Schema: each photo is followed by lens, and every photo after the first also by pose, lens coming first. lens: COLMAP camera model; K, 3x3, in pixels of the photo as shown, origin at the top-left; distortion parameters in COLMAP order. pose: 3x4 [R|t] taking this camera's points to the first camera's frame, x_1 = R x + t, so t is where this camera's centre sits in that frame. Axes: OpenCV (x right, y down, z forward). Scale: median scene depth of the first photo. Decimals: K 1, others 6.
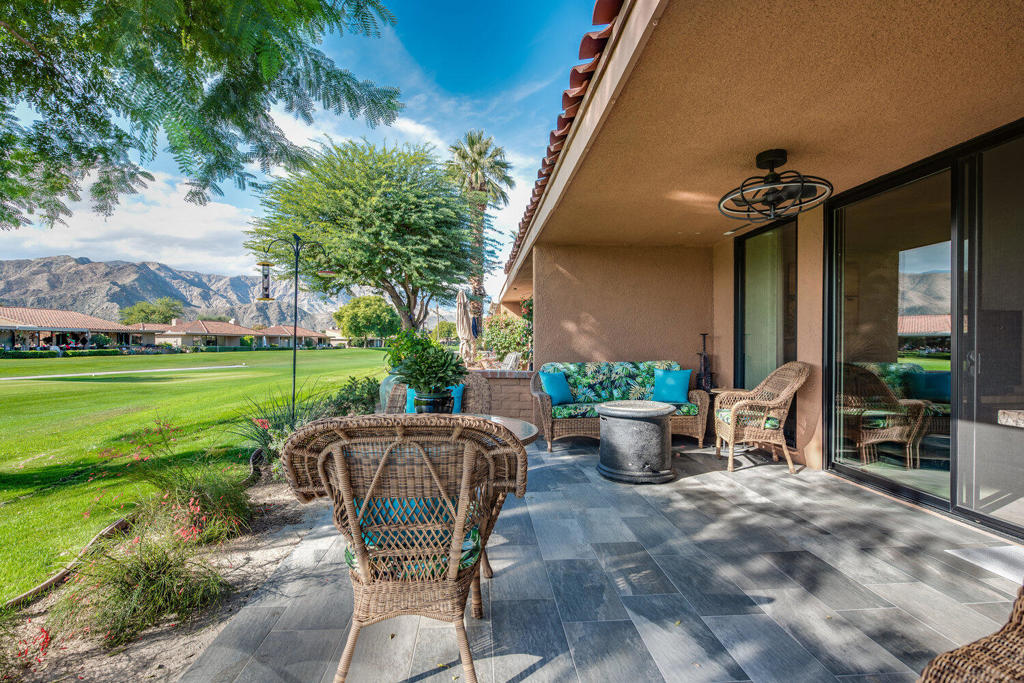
lens RADIAL K [[490.1, 0, 512.0], [0, 490.1, 341.5], [0, 0, 1]] dist [-0.000177, 0.000150]
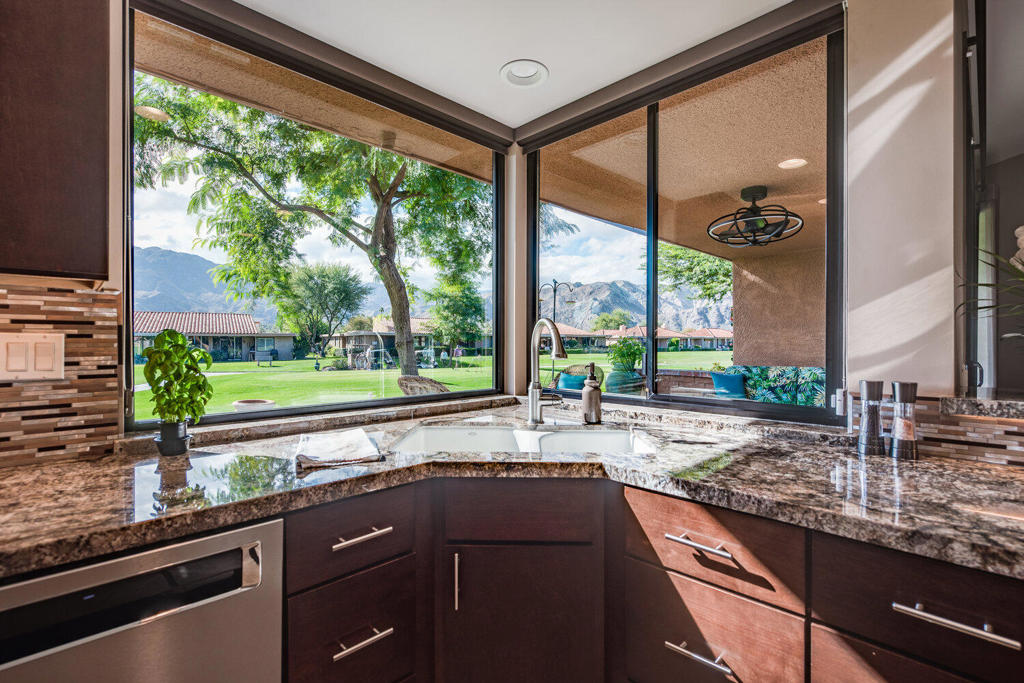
lens RADIAL K [[471.1, 0, 512.0], [0, 471.1, 341.5], [0, 0, 1]] dist [-0.000022, -0.000481]
pose [[0.649498, -0.005926, -0.760340, 0.565827], [0.004211, 0.999982, -0.004197, -0.009292], [0.760351, -0.000476, 0.649512, -0.093121]]
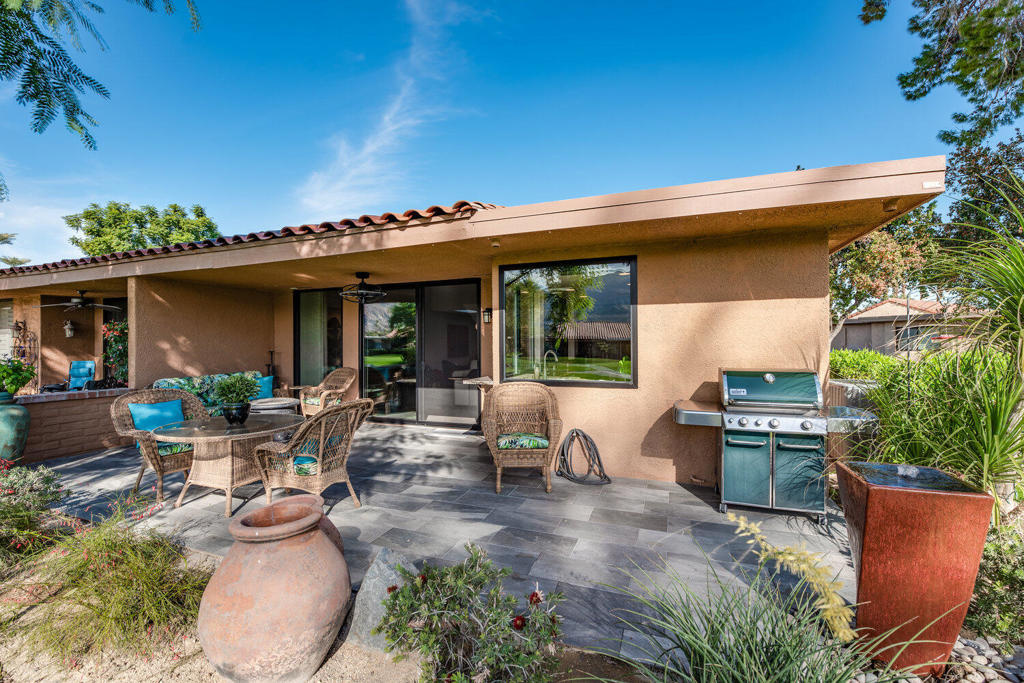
lens RADIAL K [[423.6, 0, 512.0], [0, 423.6, 341.5], [0, 0, 1]] dist [-0.000311, -0.000101]
pose [[0.404410, -0.002927, 0.914573, -0.518259], [0.002293, 0.999995, 0.002187, -0.048336], [-0.914575, 0.001212, 0.404414, -0.202551]]
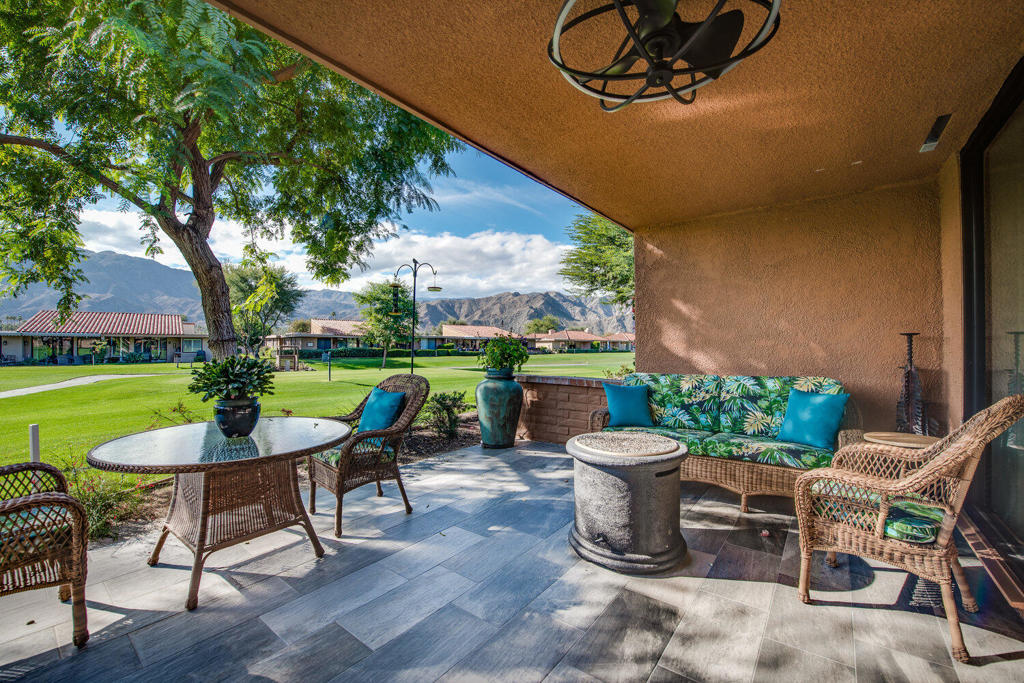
lens RADIAL K [[412.5, 0, 512.0], [0, 412.5, 341.5], [0, 0, 1]] dist [-0.013419, 0.000269]
pose [[0.740267, -0.007899, -0.672267, 0.382215], [0.001834, 0.999951, -0.009730, -0.002159], [0.672311, 0.005969, 0.740245, 0.353924]]
